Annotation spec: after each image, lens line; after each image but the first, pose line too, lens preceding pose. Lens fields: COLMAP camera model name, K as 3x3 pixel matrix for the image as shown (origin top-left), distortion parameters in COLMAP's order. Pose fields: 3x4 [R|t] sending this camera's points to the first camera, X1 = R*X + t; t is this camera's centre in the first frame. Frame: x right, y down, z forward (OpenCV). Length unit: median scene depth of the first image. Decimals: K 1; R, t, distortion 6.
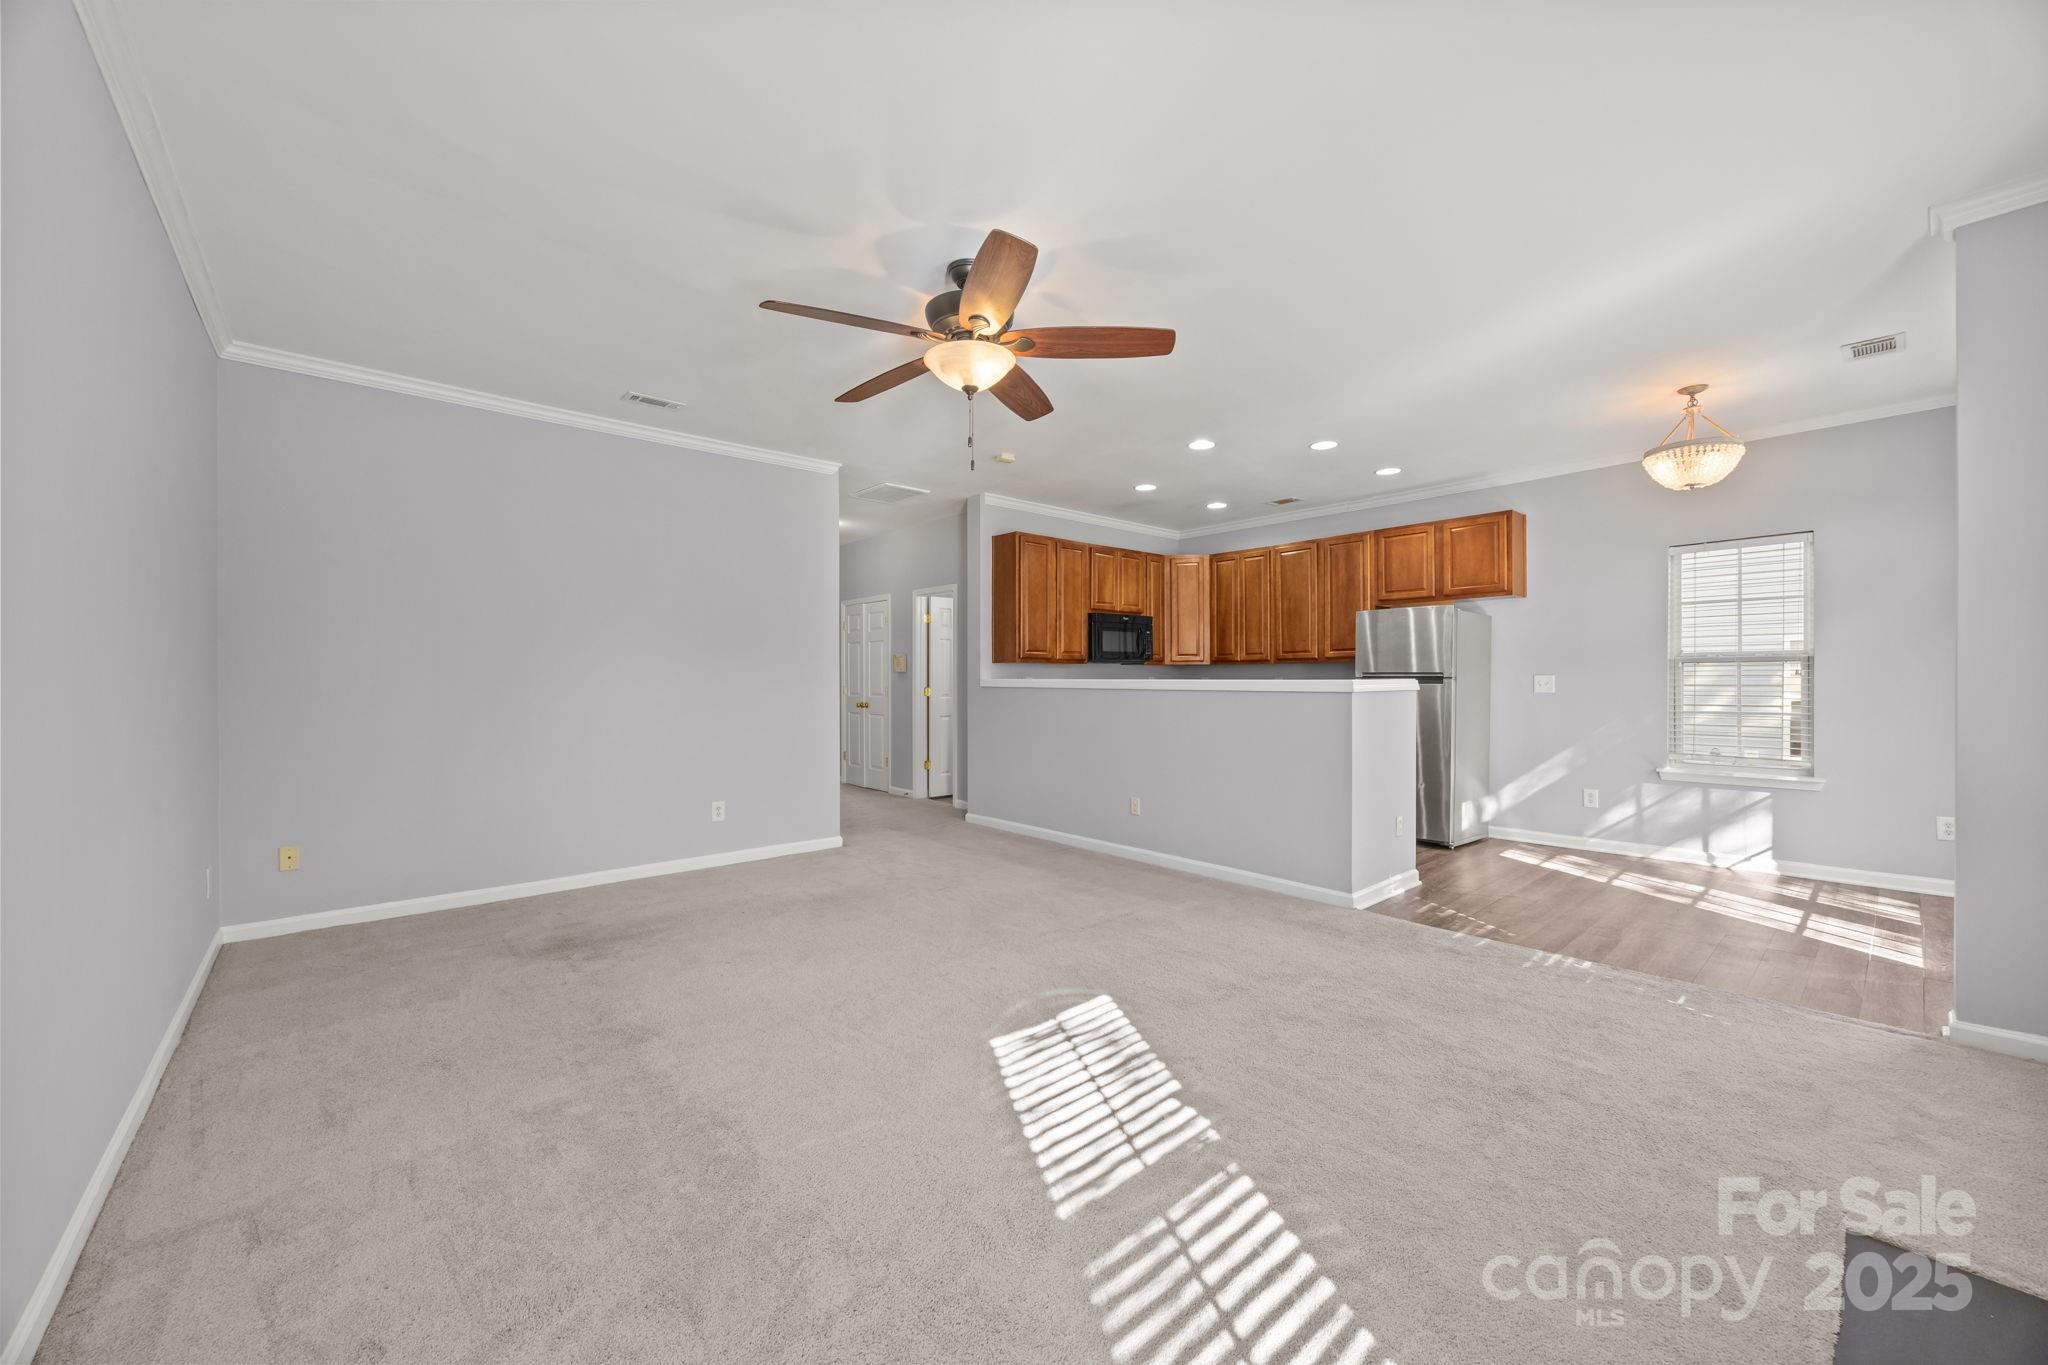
lens RADIAL K [[770.8, 0, 1018.9], [0, 770.8, 688.2], [0, 0, 1]] dist [-0.004664, -0.000213]
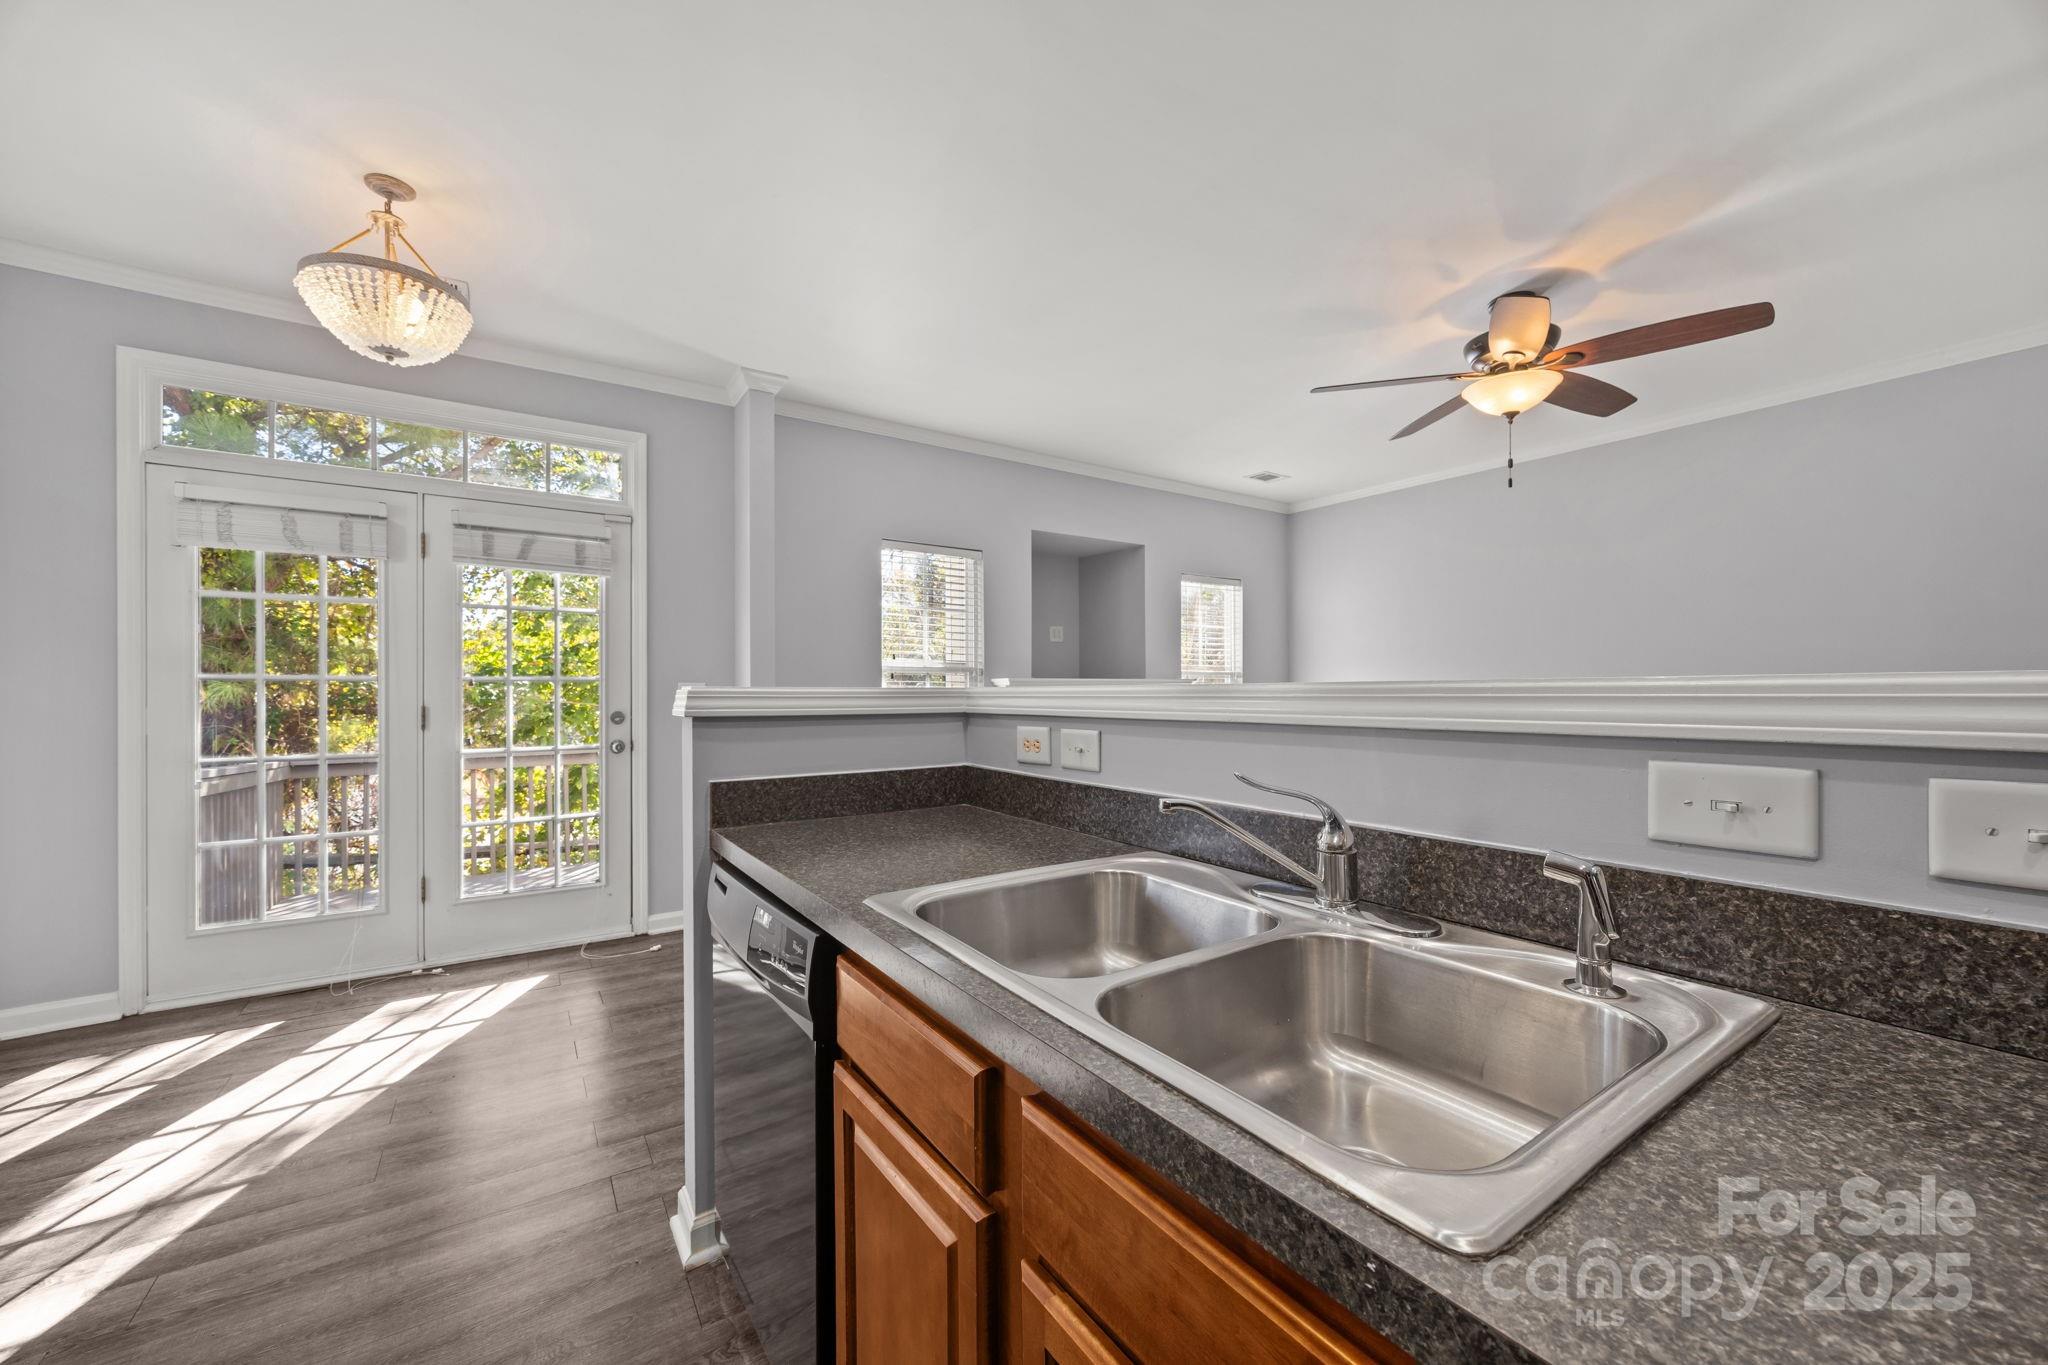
lens RADIAL K [[771.6, 0, 1024.3], [0, 771.6, 691.5], [0, 0, 1]] dist [-0.004005, -0.000003]
pose [[-0.992323, 0.005536, 0.123549, 0.472486], [0.007009, 0.999909, 0.011490, -0.019765], [-0.123474, 0.012268, -0.992272, 2.130976]]
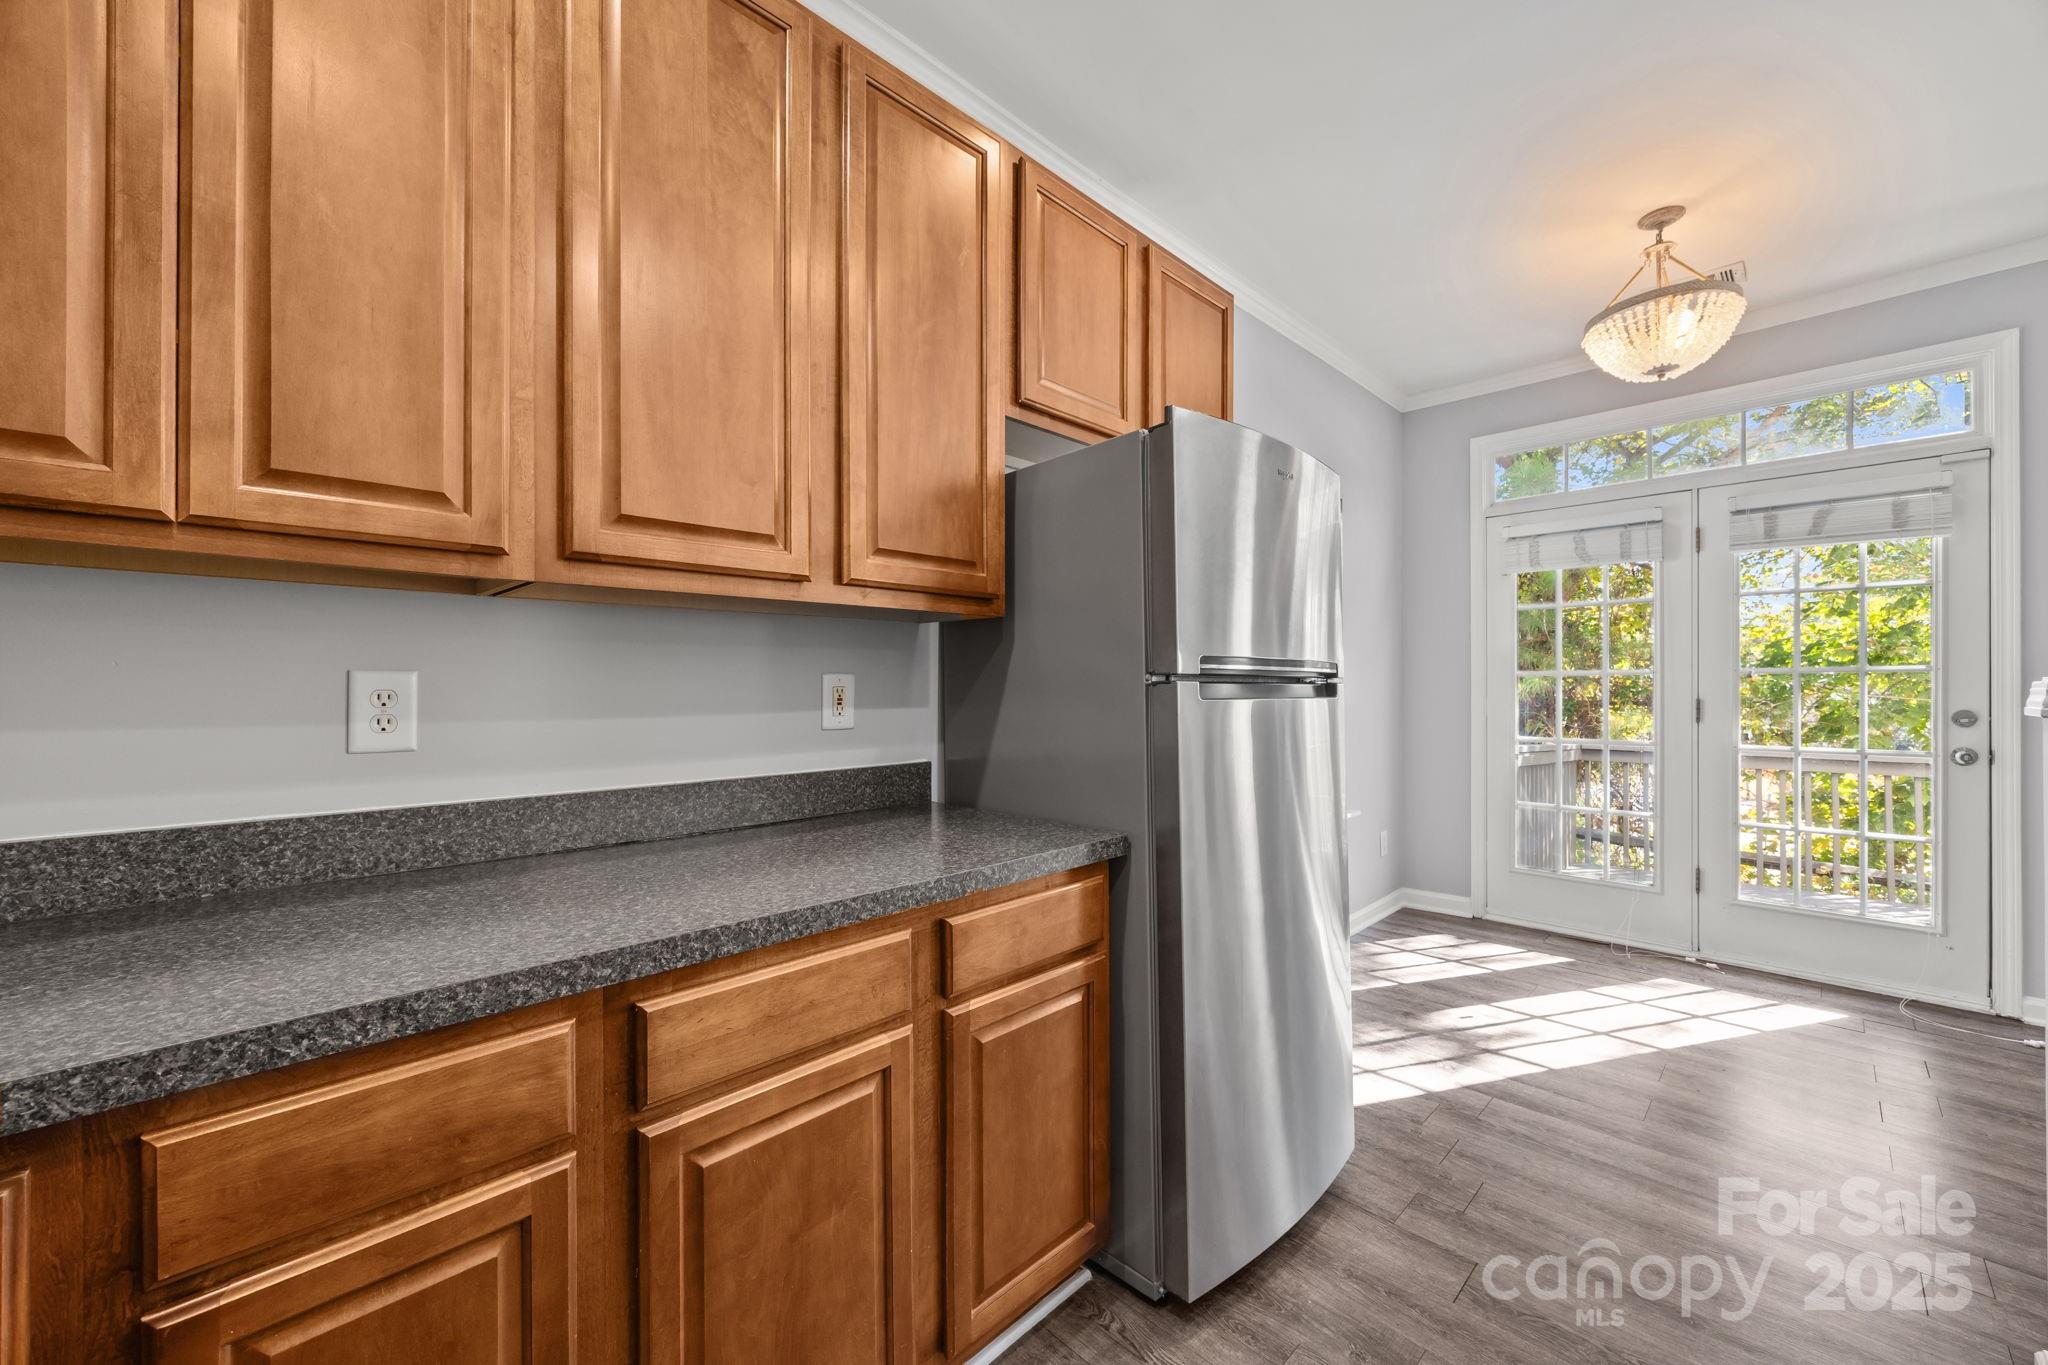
lens RADIAL K [[786.9, 0, 1016.2], [0, 786.9, 687.7], [0, 0, 1]] dist [-0.004759, 0.000435]
pose [[-0.059179, 0.001957, 0.998245, 0.387416], [0.014116, 0.999900, -0.001123, -0.020895], [-0.998148, 0.014024, -0.059201, 2.196294]]
